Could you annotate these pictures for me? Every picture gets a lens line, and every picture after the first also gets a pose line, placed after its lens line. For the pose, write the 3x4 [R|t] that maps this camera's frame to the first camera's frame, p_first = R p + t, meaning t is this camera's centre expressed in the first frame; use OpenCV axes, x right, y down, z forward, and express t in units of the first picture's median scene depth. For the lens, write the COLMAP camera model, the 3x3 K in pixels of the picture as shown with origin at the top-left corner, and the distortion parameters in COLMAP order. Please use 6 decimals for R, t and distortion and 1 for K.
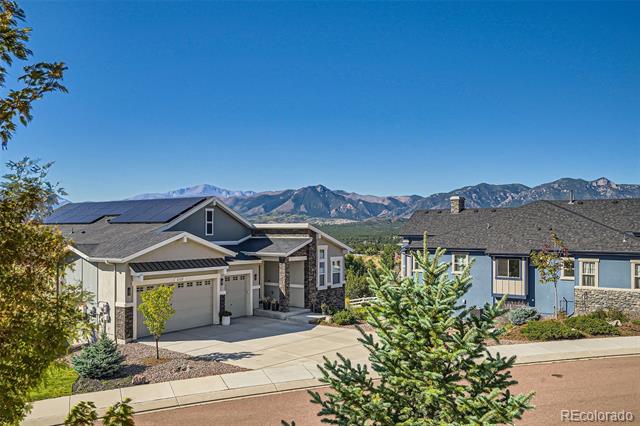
lens RADIAL K [[540.1, 0, 320.0], [0, 540.1, 213.0], [0, 0, 1]] dist [-0.004639, -0.001088]
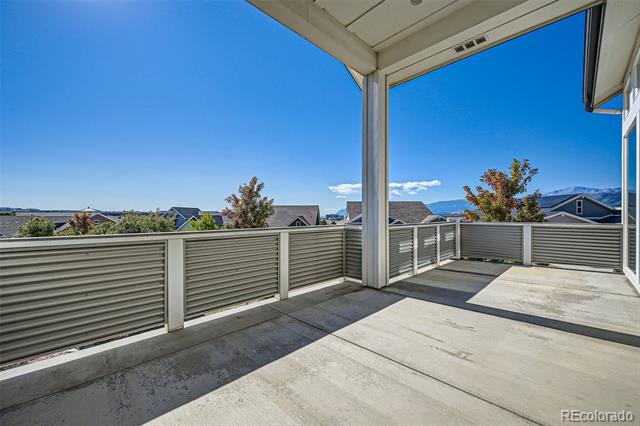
lens RADIAL K [[259.4, 0, 320.0], [0, 259.4, 213.0], [0, 0, 1]] dist [0.000208, 0.000013]
pose [[0.550172, -0.007054, -0.835022, 0.048934], [0.024016, 0.999684, 0.007379, 0.008415], [0.834706, -0.024114, 0.550167, -0.234490]]
